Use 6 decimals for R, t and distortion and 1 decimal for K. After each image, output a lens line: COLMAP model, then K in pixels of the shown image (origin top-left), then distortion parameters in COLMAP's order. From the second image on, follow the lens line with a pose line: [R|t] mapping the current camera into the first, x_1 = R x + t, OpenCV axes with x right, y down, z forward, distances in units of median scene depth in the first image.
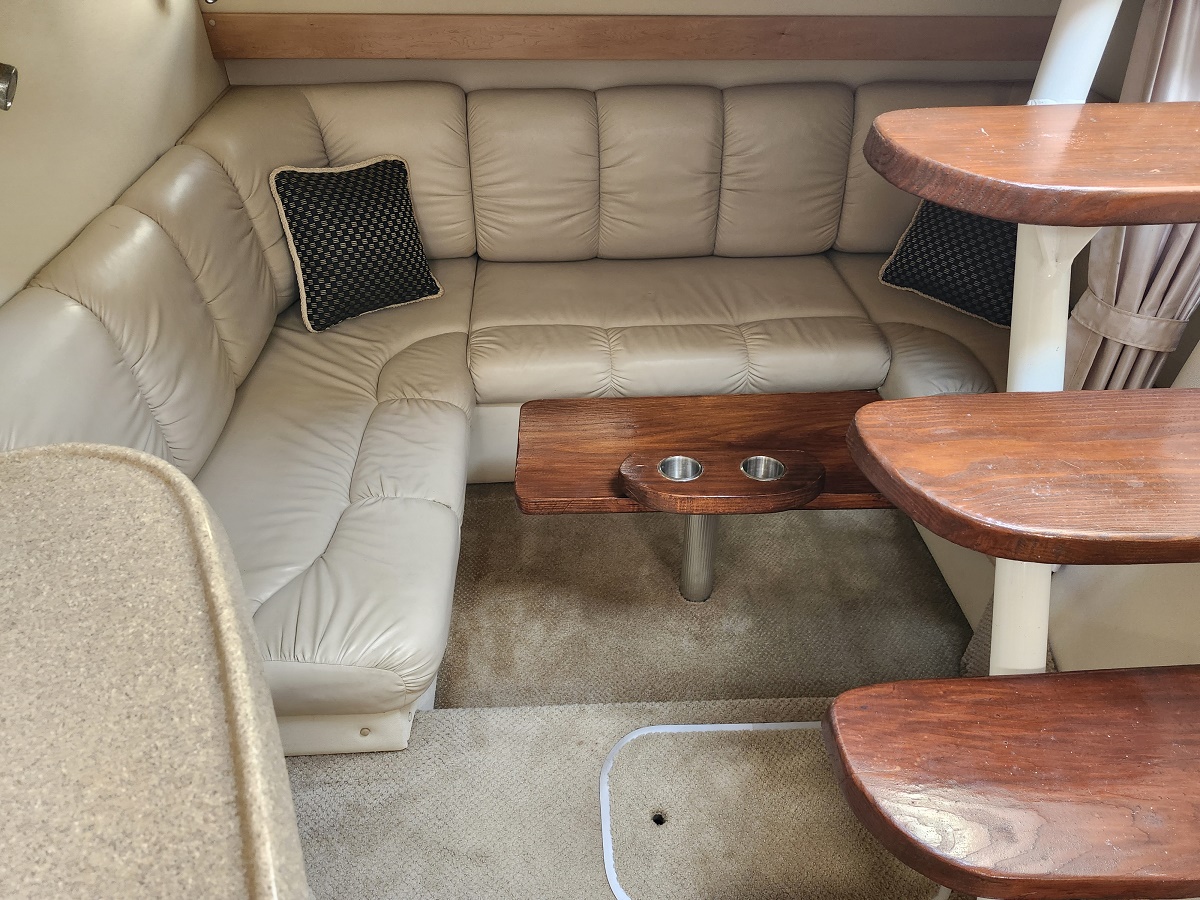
lens RADIAL K [[822.2, 0, 586.1], [0, 822.2, 439.3], [0, 0, 1]] dist [0.056147, -0.070810]
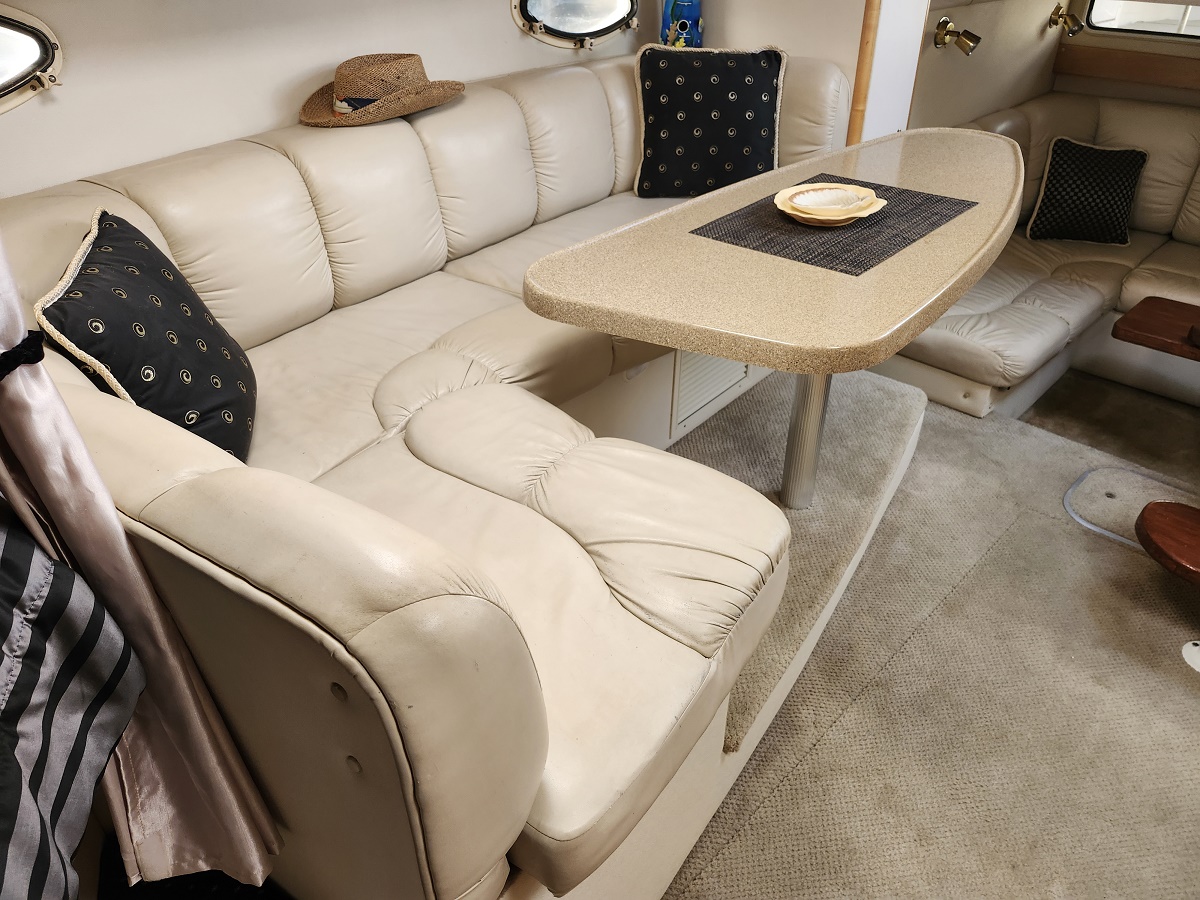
lens RADIAL K [[822.2, 0, 586.1], [0, 822.2, 439.3], [0, 0, 1]] dist [0.056147, -0.070810]
pose [[0.666338, 0.406328, -0.625213, 0.252161], [-0.449052, 0.888053, 0.098559, 0.430675], [0.595270, 0.215079, 0.774206, -0.641143]]
